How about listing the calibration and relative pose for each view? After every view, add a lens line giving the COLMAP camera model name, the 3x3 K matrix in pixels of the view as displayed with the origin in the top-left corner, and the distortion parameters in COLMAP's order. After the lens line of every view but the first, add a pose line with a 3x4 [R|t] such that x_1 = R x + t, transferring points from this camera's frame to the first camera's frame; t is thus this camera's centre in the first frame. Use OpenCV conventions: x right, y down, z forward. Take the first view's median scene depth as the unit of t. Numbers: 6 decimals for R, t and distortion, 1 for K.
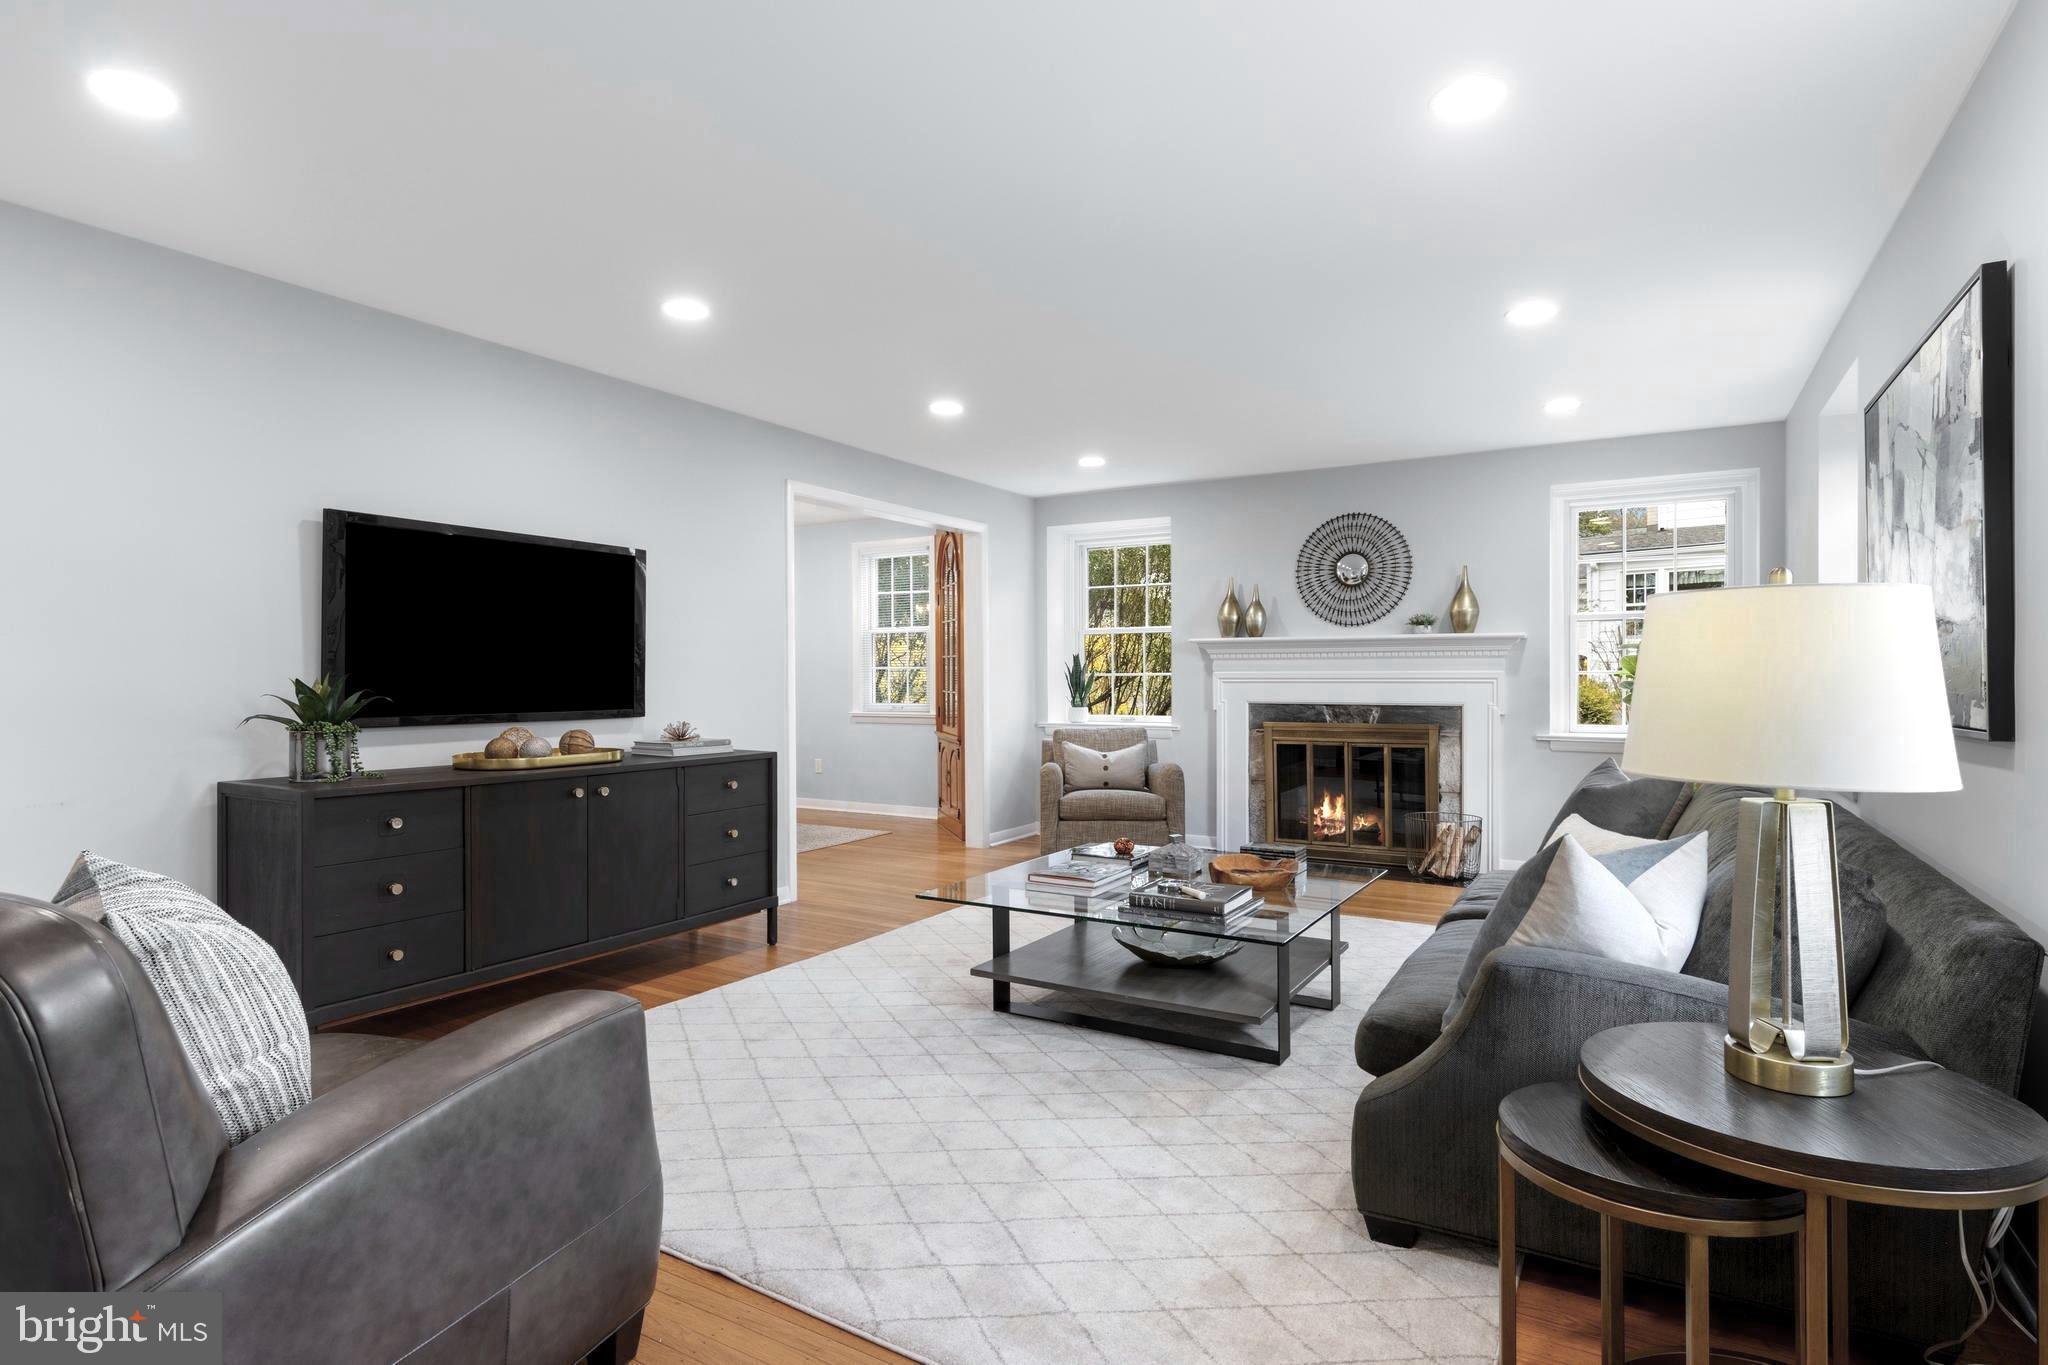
lens RADIAL K [[1050.2, 0, 1023.0], [0, 1050.2, 673.3], [0, 0, 1]] dist [0.011077, -0.002216]
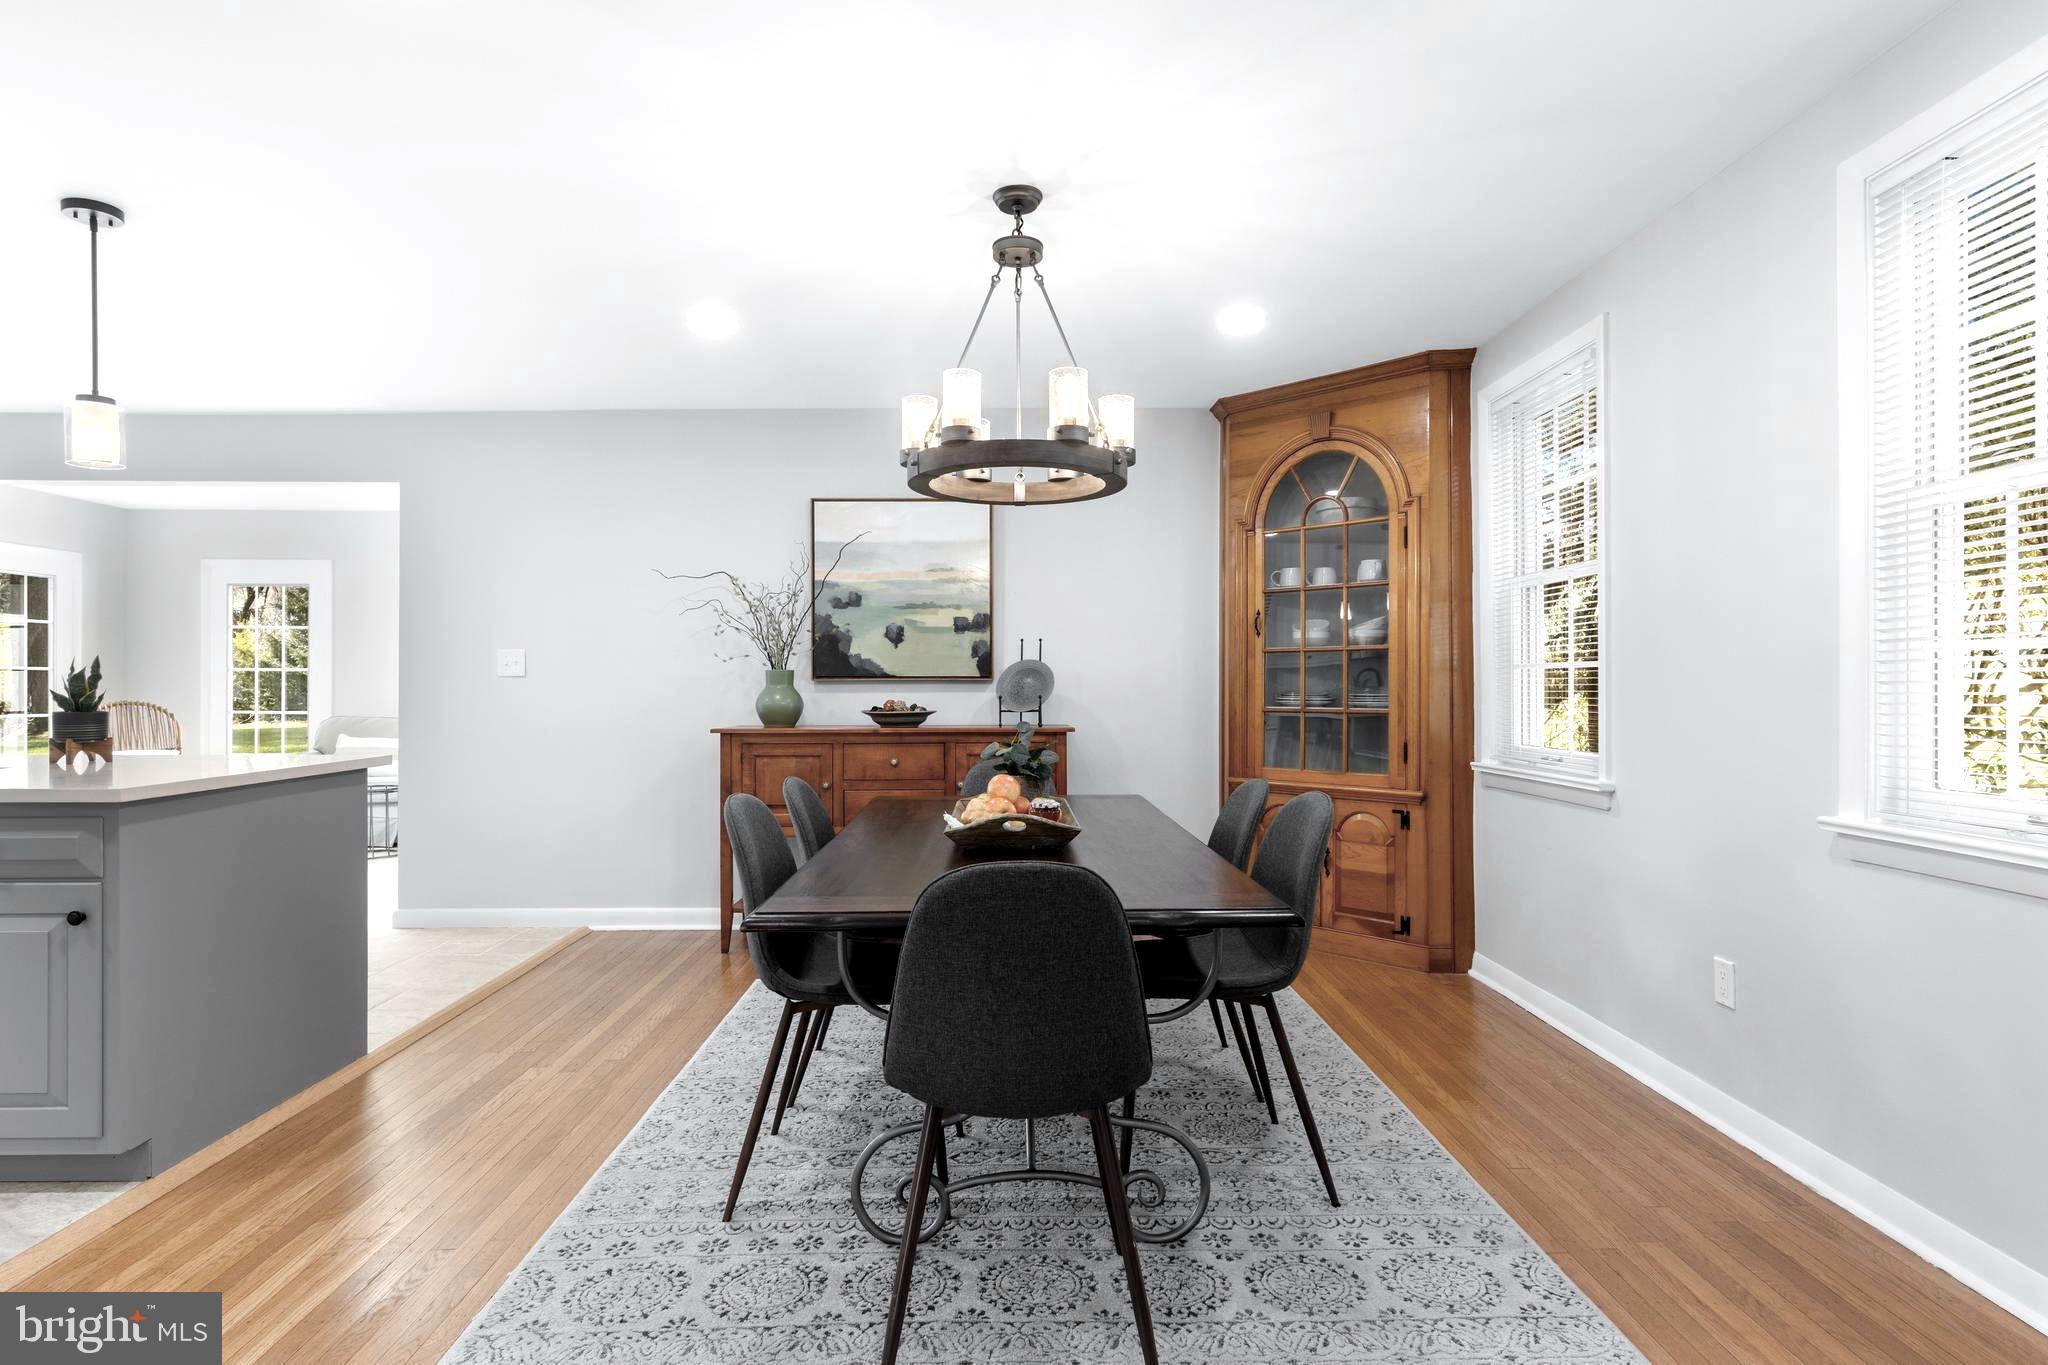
lens RADIAL K [[1055.3, 0, 1020.3], [0, 1055.3, 686.3], [0, 0, 1]] dist [0.020681, -0.008306]
pose [[0.523397, 0.000109, -0.852089, -0.060752], [0.007402, 0.999962, 0.004675, 0.002015], [0.852057, -0.008754, 0.523377, 0.956299]]
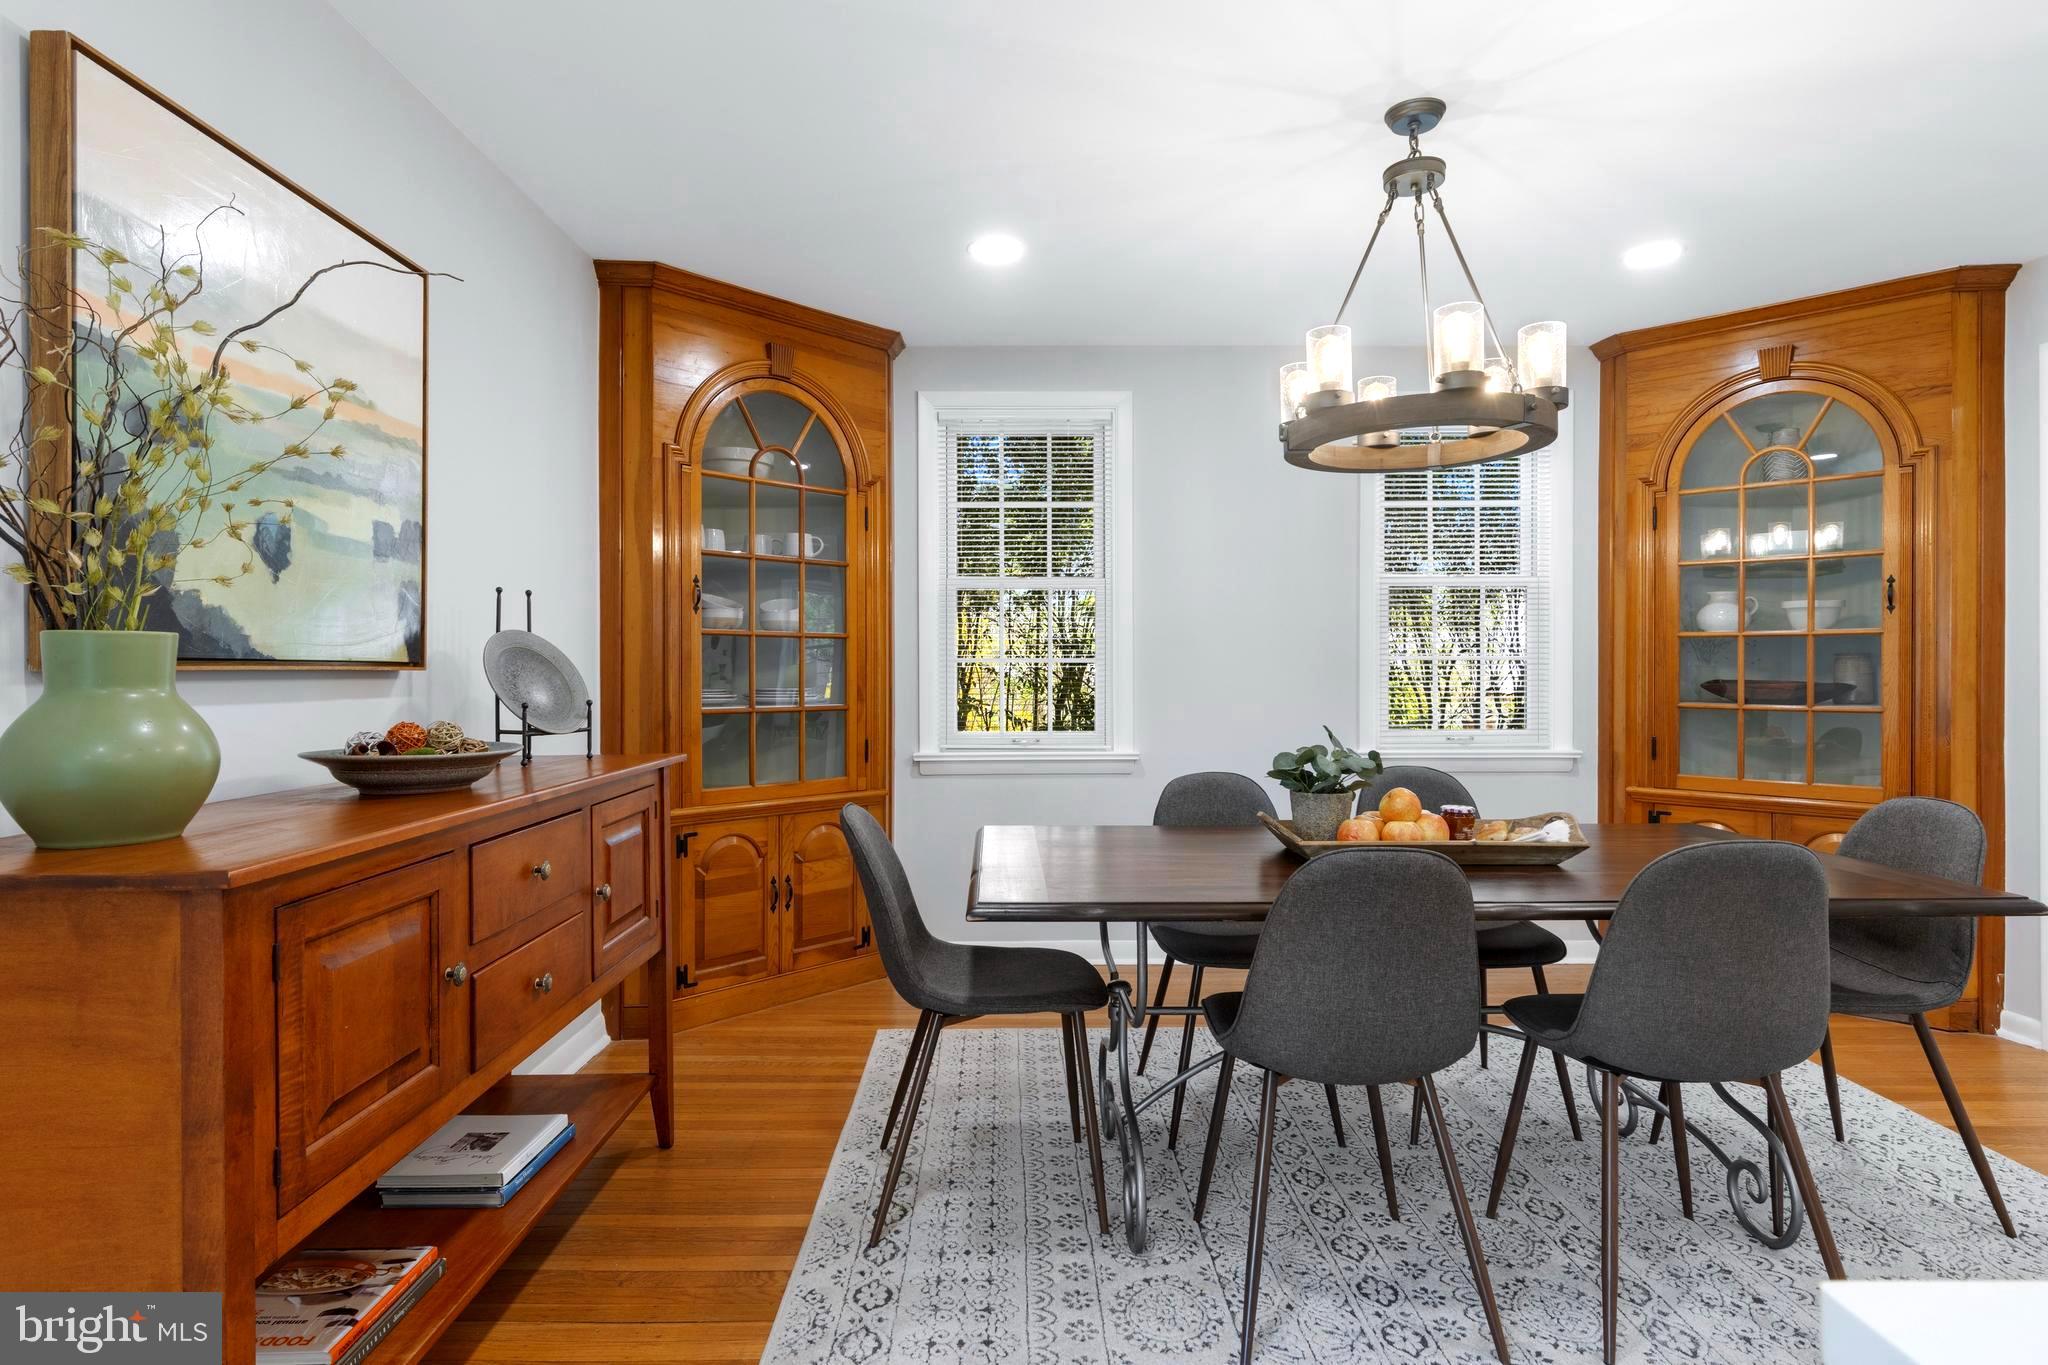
lens RADIAL K [[1050.2, 0, 1023.0], [0, 1050.2, 673.3], [0, 0, 1]] dist [0.011077, -0.002216]
pose [[0.851928, -0.001415, 0.523657, -0.742312], [-0.002021, 0.999980, 0.005990, -0.000682], [-0.523655, -0.006161, 0.851908, 0.938097]]
